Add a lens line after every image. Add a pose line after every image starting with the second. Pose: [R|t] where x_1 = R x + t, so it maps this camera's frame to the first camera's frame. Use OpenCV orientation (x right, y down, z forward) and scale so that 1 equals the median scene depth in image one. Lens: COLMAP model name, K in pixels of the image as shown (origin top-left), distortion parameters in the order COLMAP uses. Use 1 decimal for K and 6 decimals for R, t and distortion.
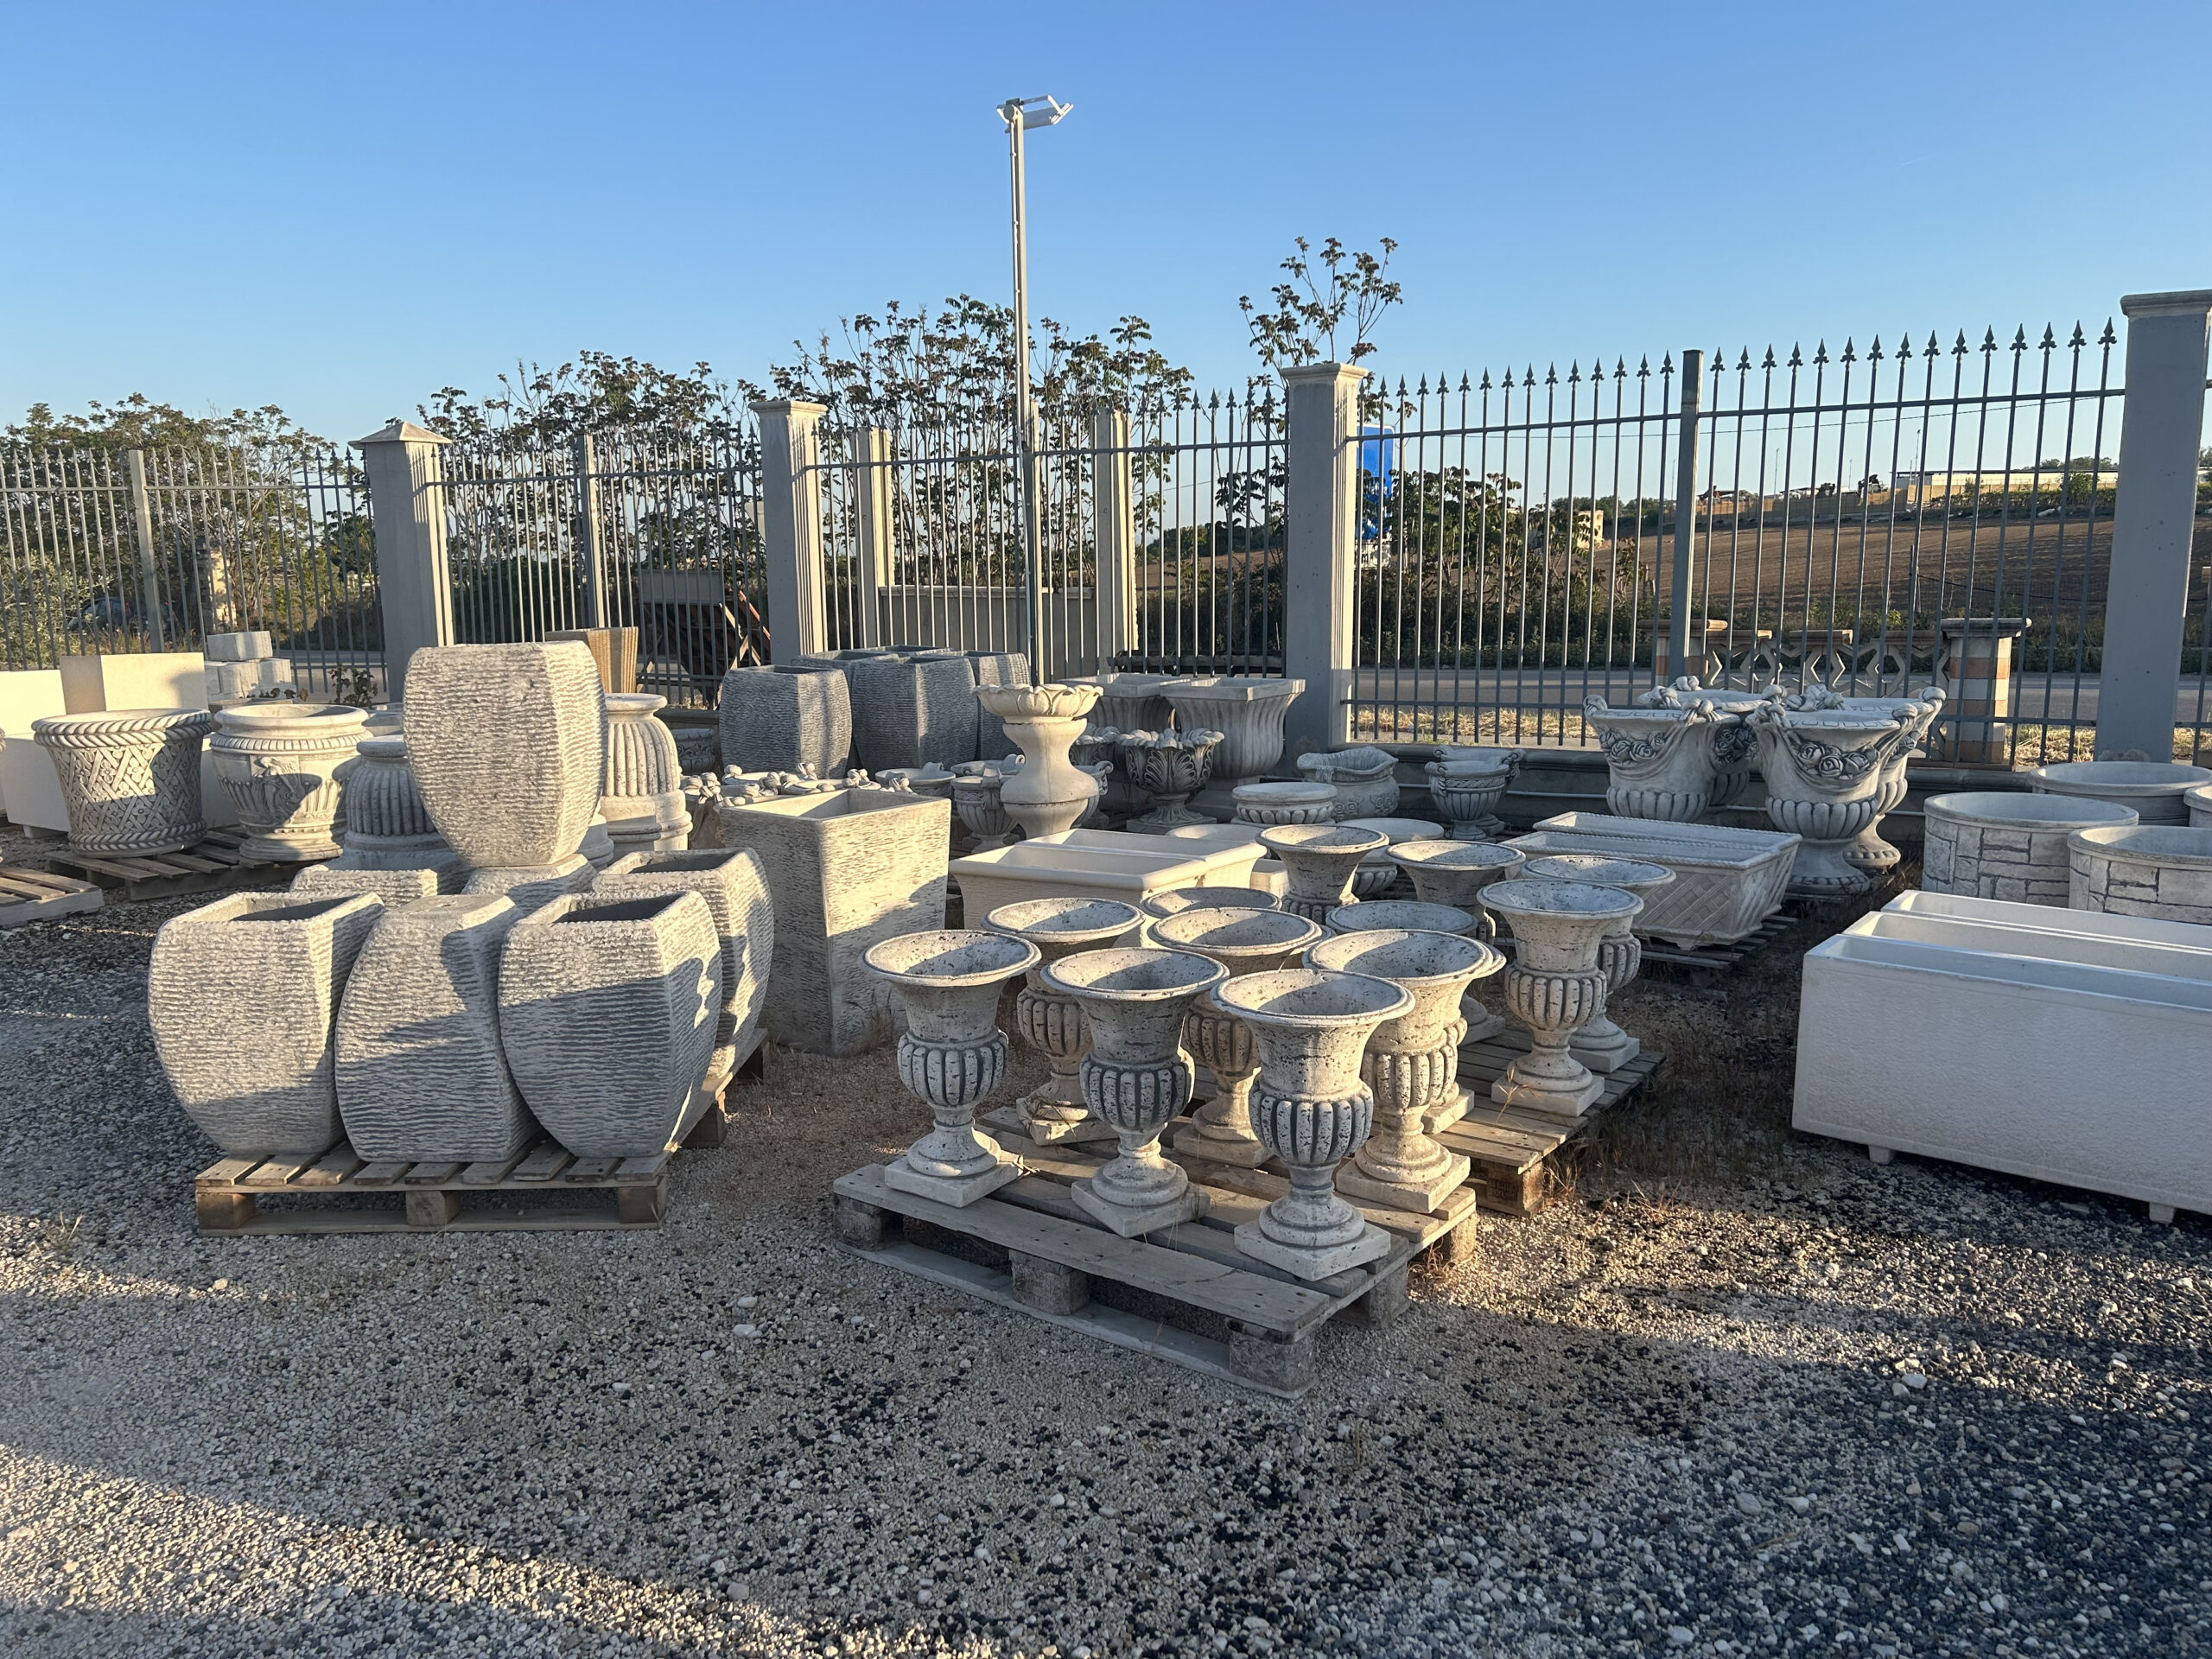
lens RADIAL K [[1644.4, 0, 1114.3], [0, 1644.4, 827.7], [0, 0, 1]] dist [0.040669, -0.054730]
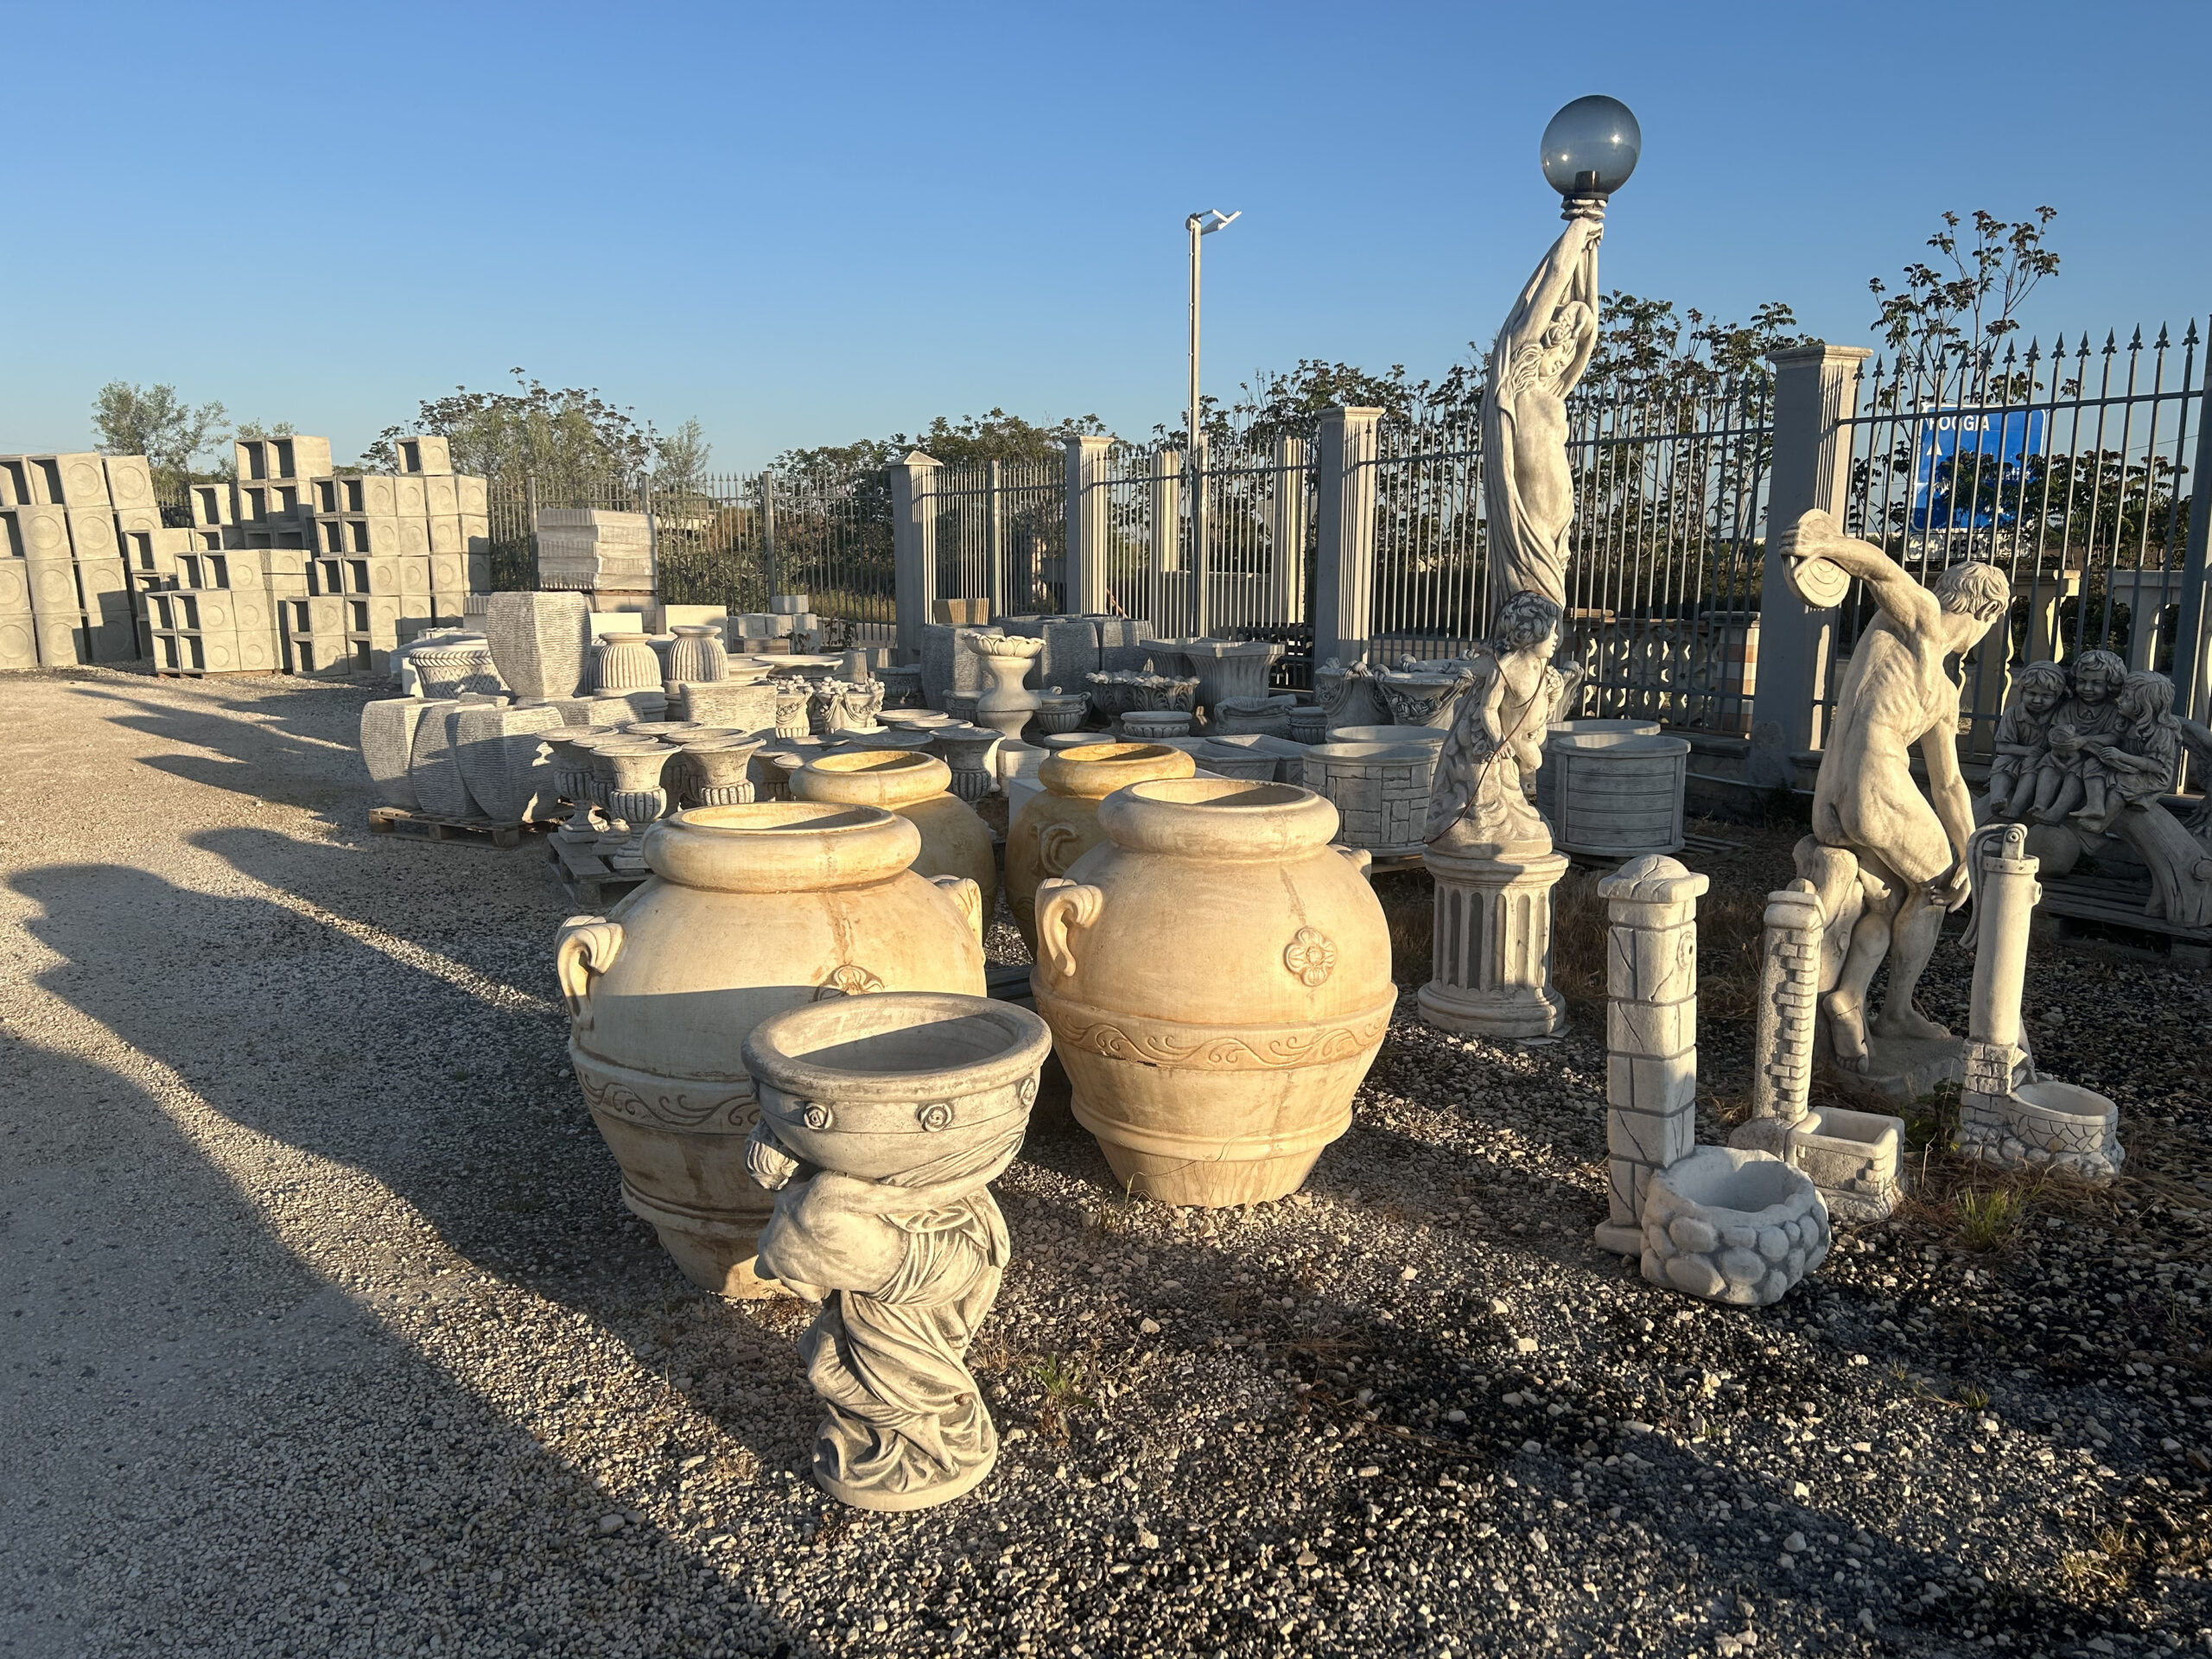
lens RADIAL K [[1644.4, 0, 1102.8], [0, 1644.4, 828.5], [0, 0, 1]] dist [0.040669, -0.054730]
pose [[0.870448, 0.091232, -0.483732, 0.145109], [-0.086054, 0.995745, 0.032950, 0.006325], [0.484680, 0.012946, 0.874596, -0.055372]]
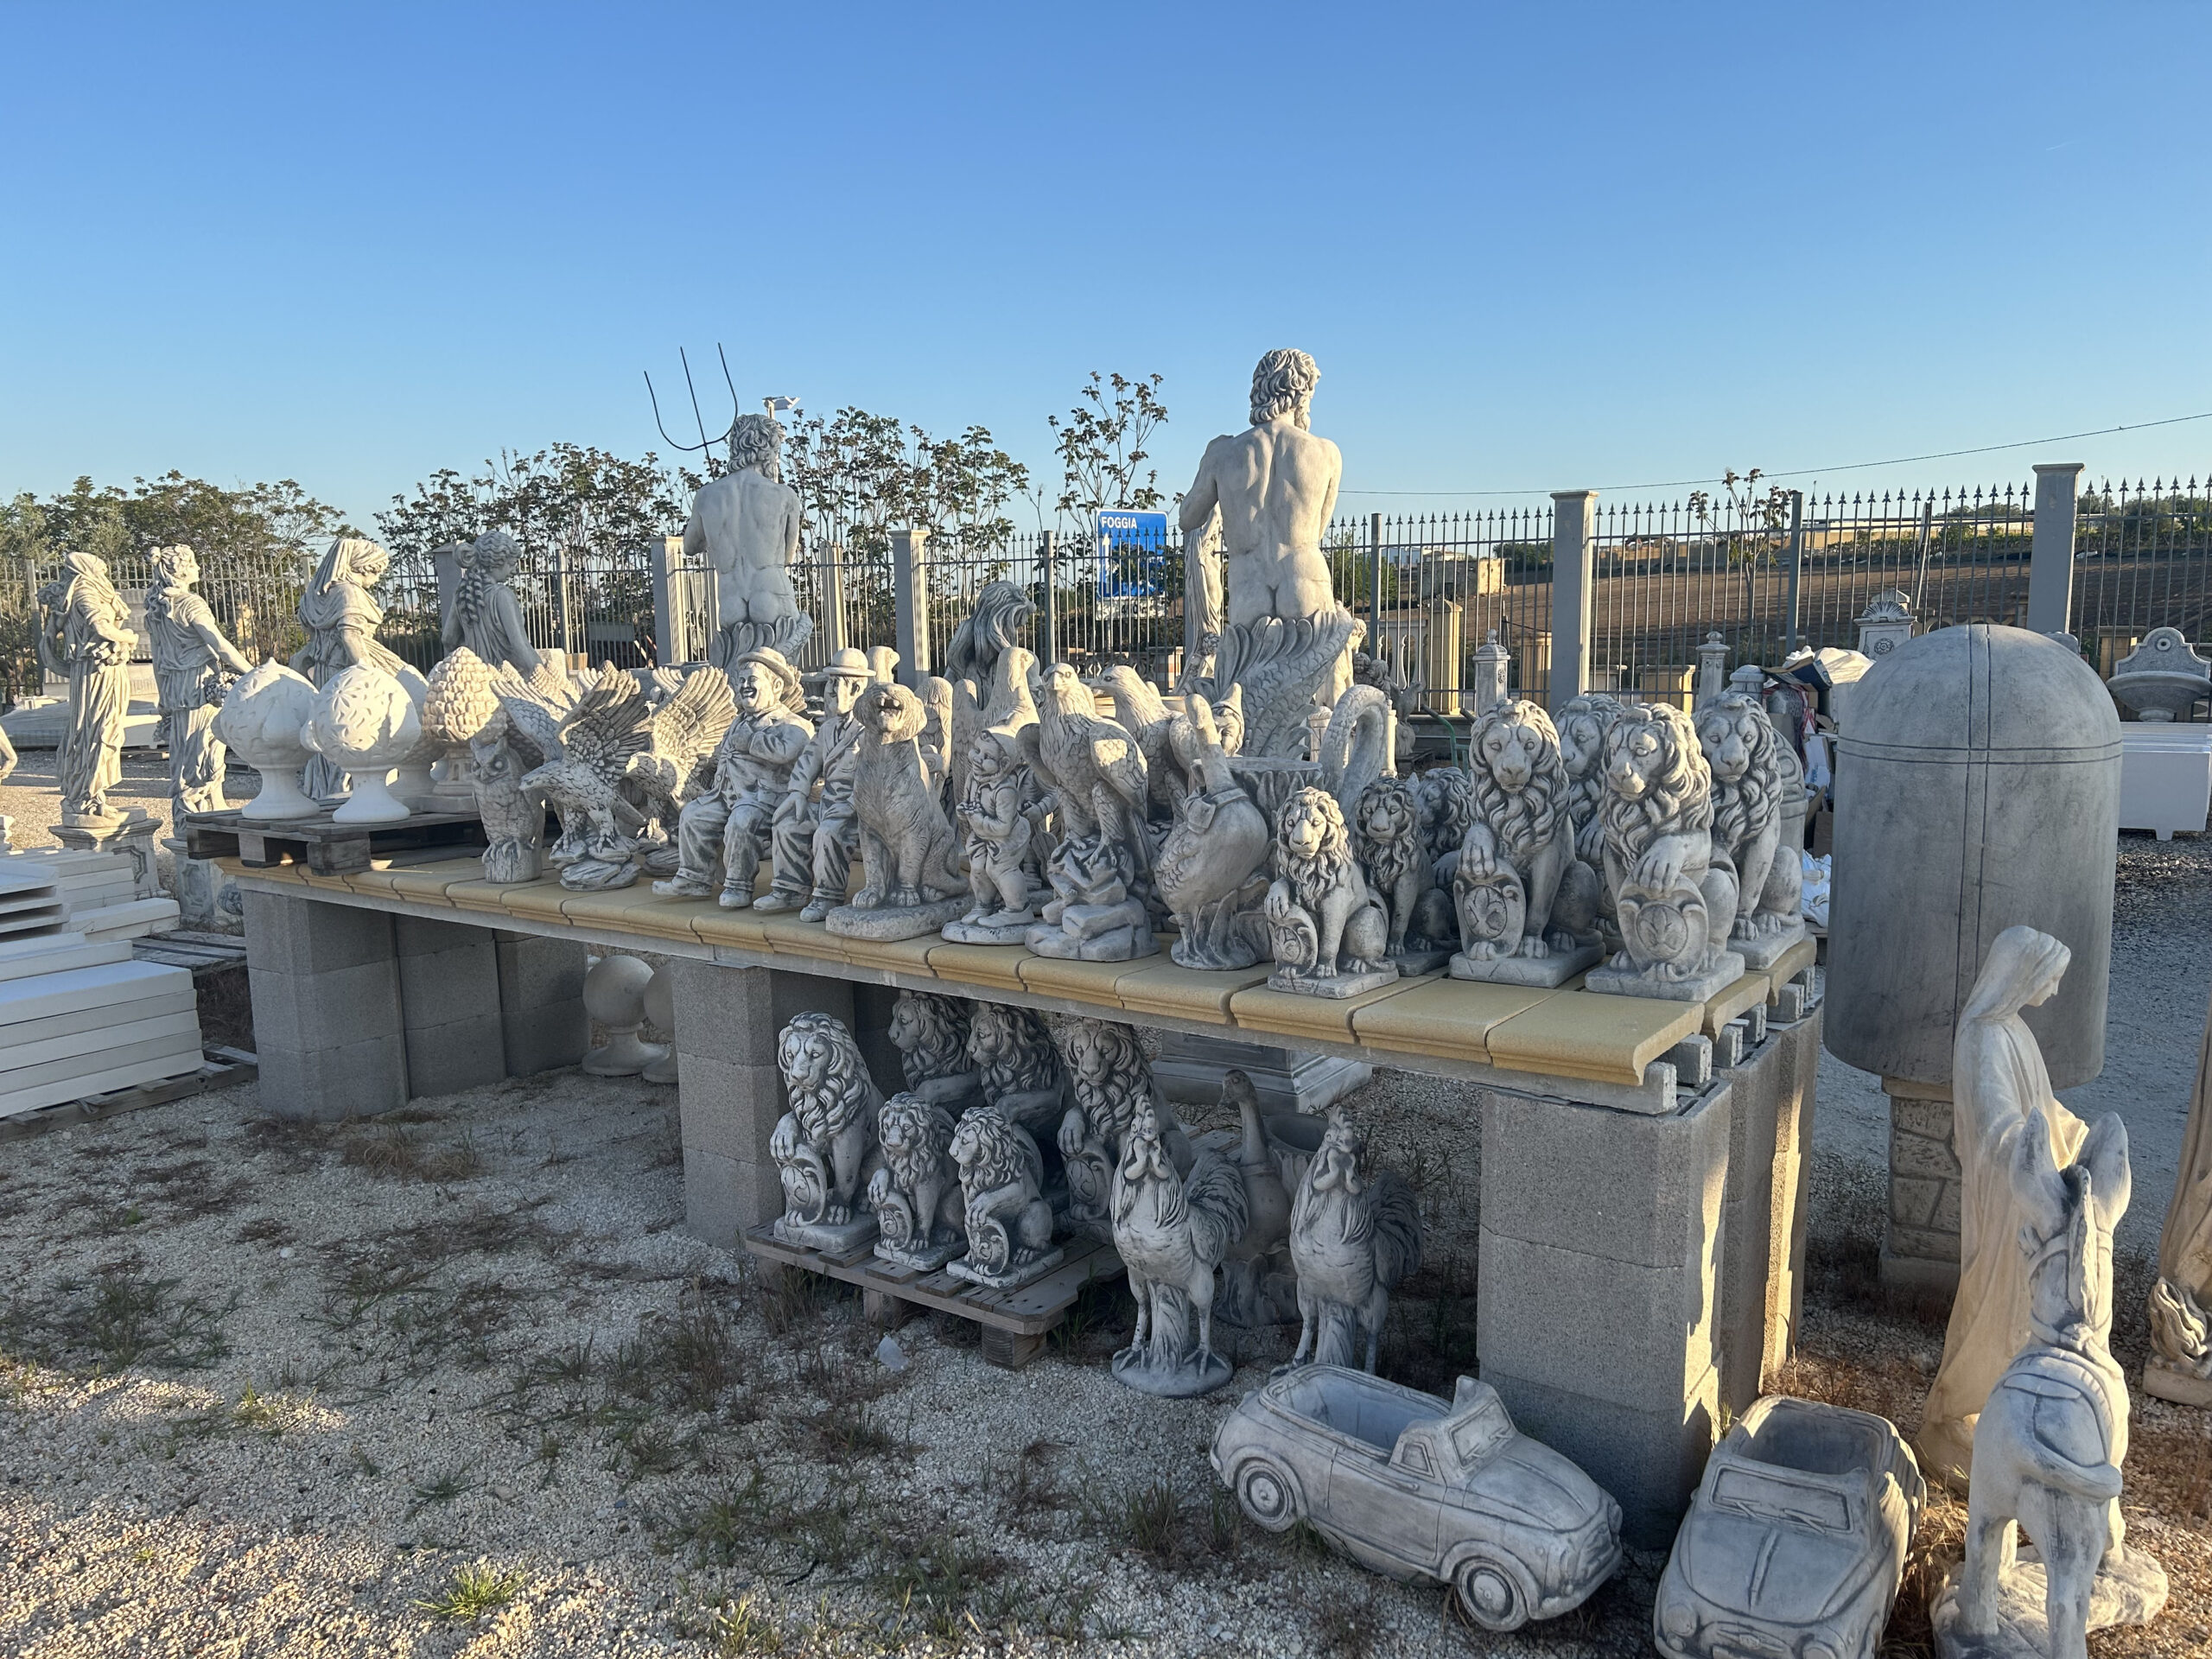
lens RADIAL K [[1644.4, 0, 1131.2], [0, 1644.4, 847.3], [0, 0, 1]] dist [0.040669, -0.054730]
pose [[0.999653, -0.006078, 0.025623, 0.084177], [0.006434, 0.999883, -0.013850, 0.038639], [-0.025536, 0.014010, 0.999576, -0.268021]]
